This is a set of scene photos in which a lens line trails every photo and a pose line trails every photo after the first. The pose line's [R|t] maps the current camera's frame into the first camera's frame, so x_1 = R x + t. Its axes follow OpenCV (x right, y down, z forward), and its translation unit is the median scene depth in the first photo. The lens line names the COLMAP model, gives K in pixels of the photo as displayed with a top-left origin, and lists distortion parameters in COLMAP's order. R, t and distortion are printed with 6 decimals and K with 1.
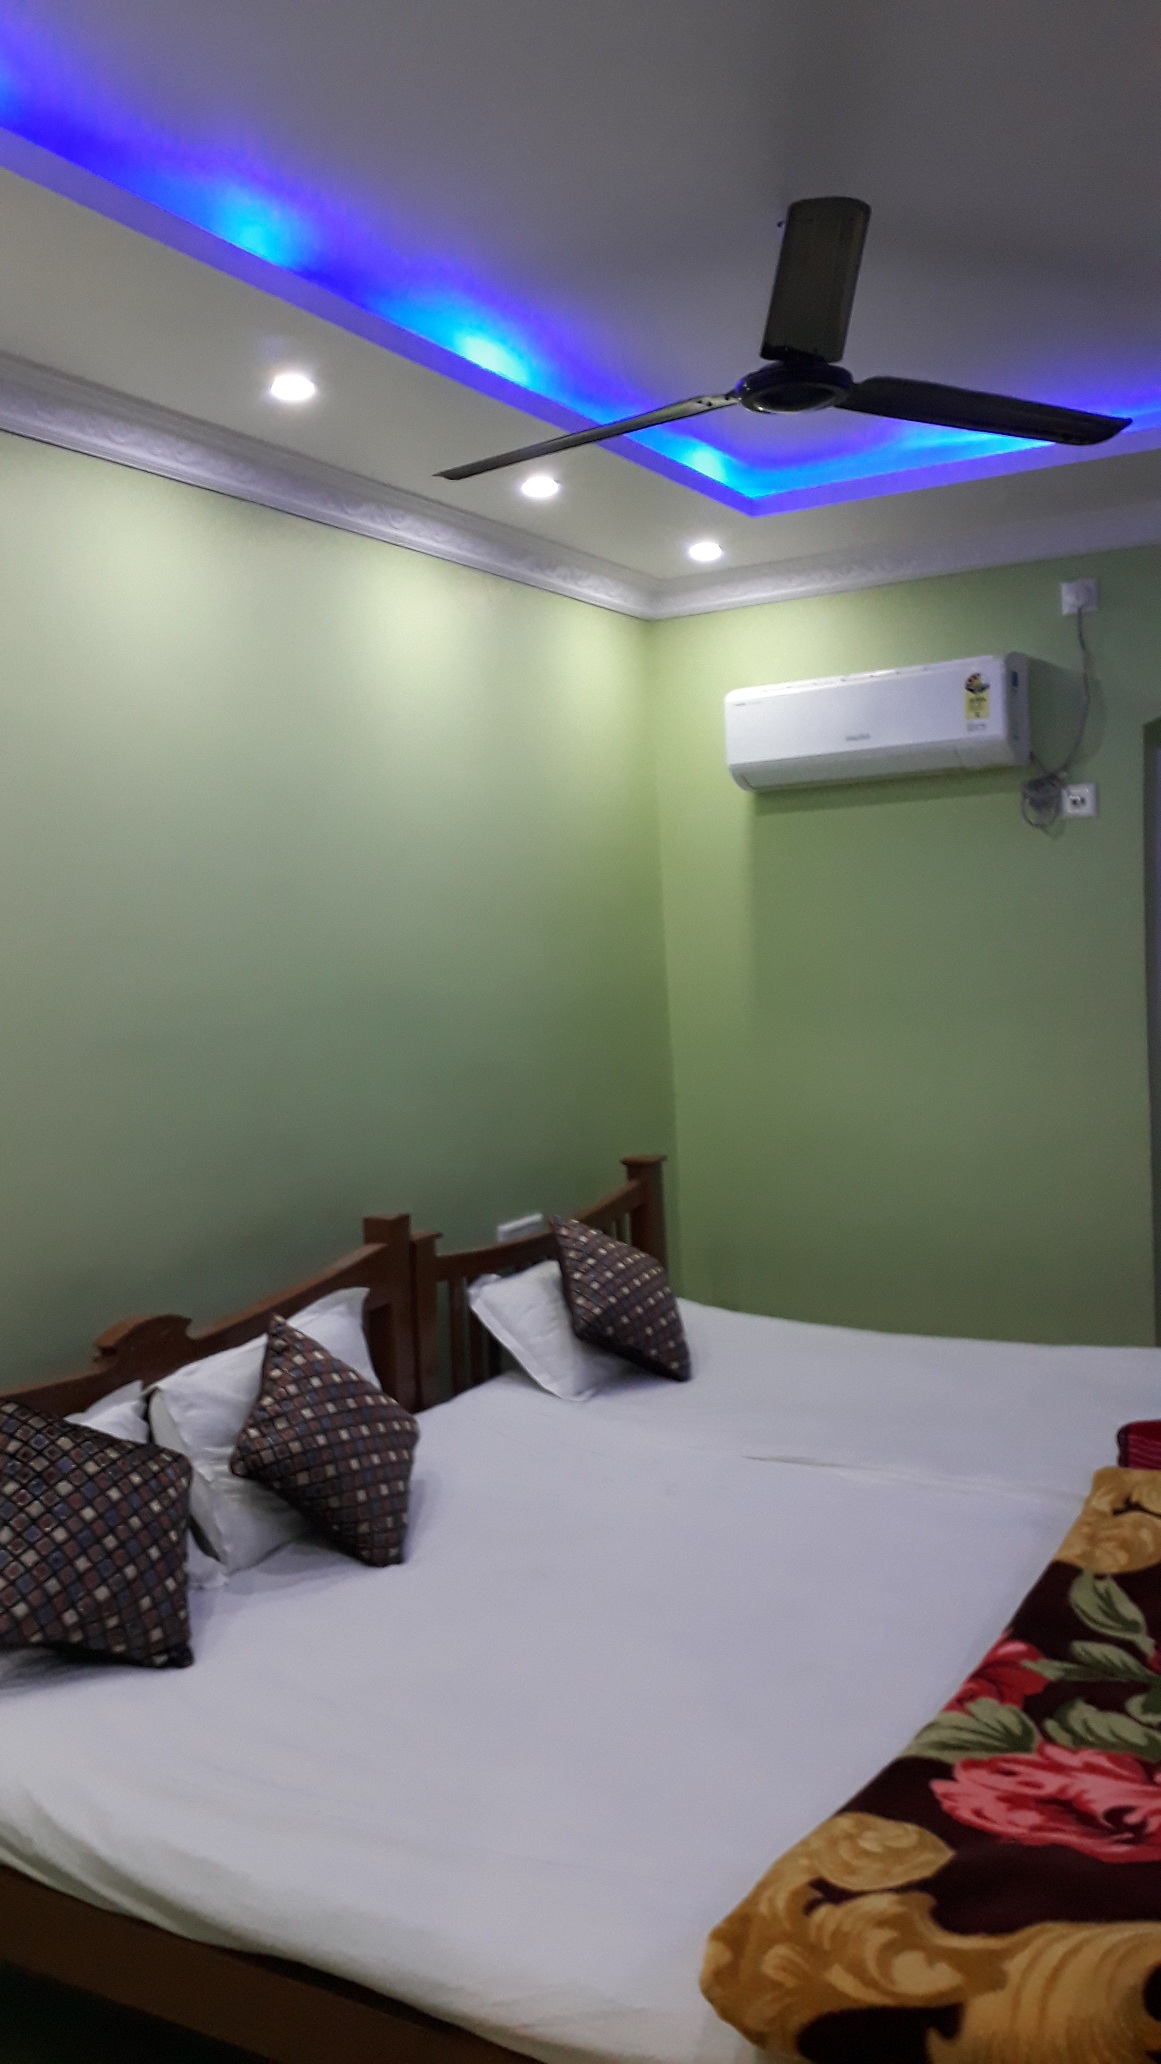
lens RADIAL K [[1668.7, 0, 580.5], [0, 1668.7, 1032.0], [0, 0, 1]] dist [-0.002901, -0.001050]
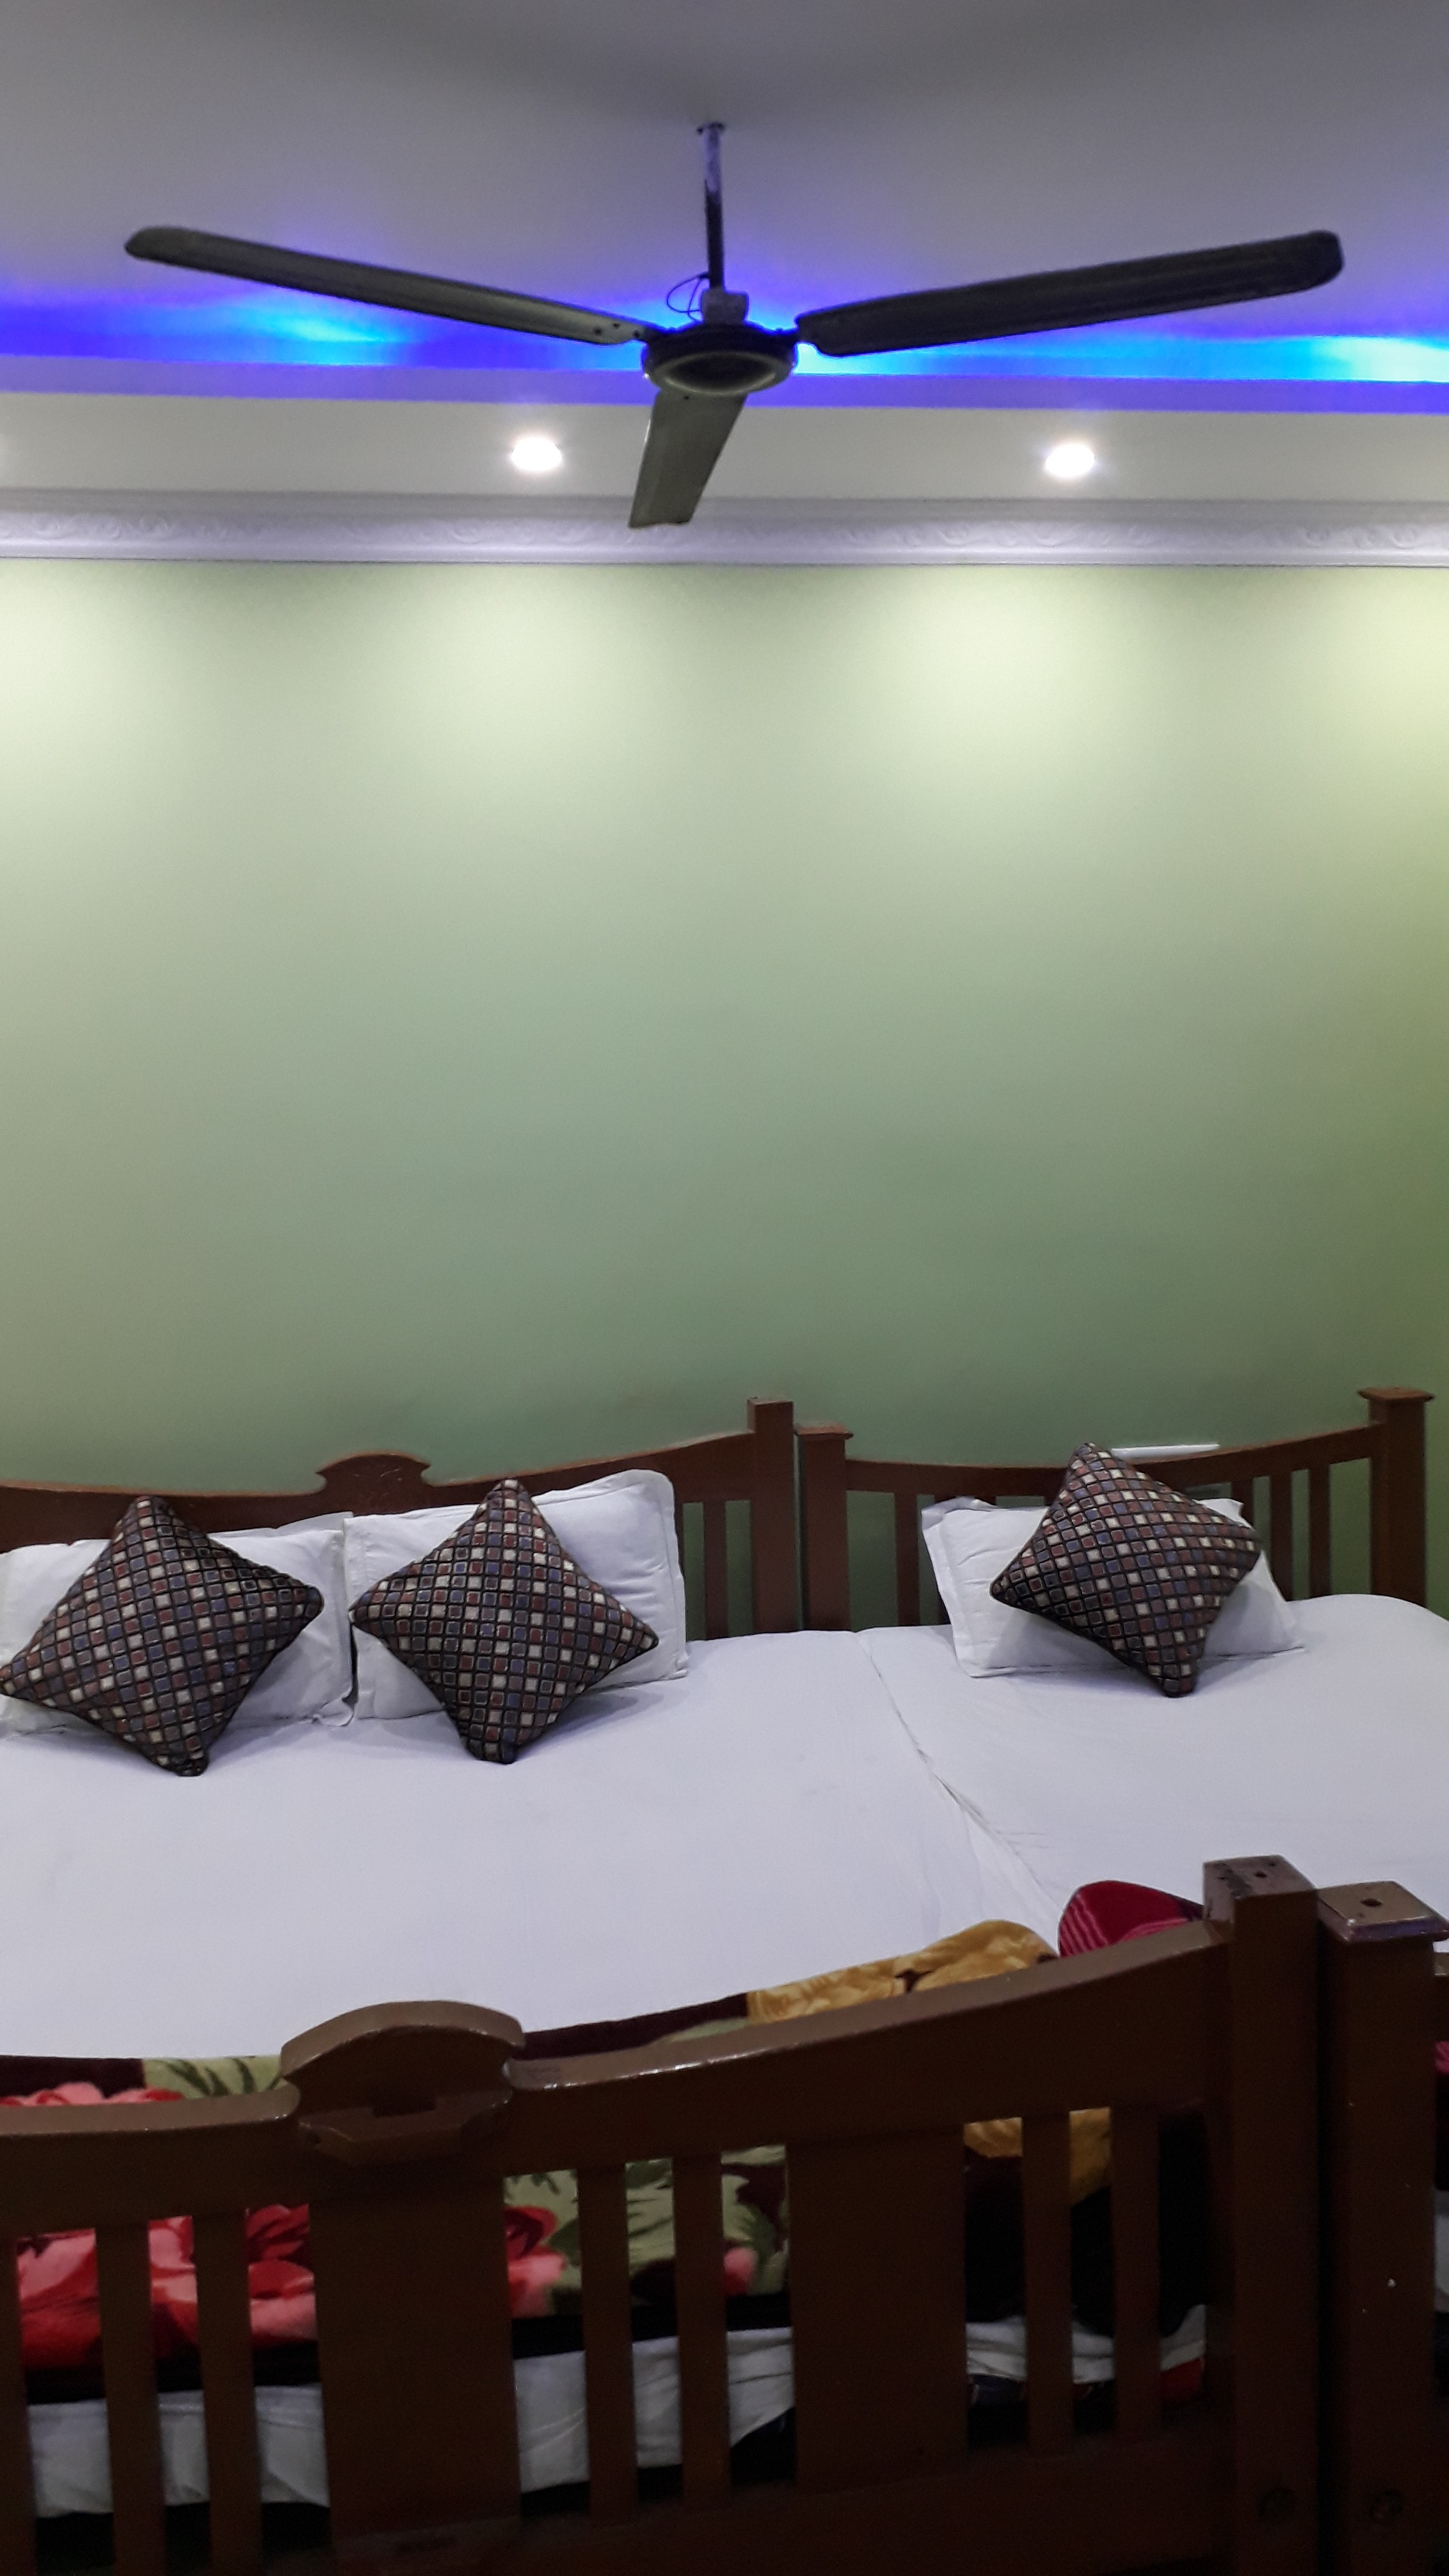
lens RADIAL K [[2101.0, 0, 721.8], [0, 2101.0, 1265.6], [0, 0, 1]] dist [0.125535, -0.001311]
pose [[0.621321, 0.107813, -0.776104, 0.813260], [-0.047860, 0.993861, 0.099748, -0.076152], [0.782093, -0.024831, 0.622667, 0.353722]]
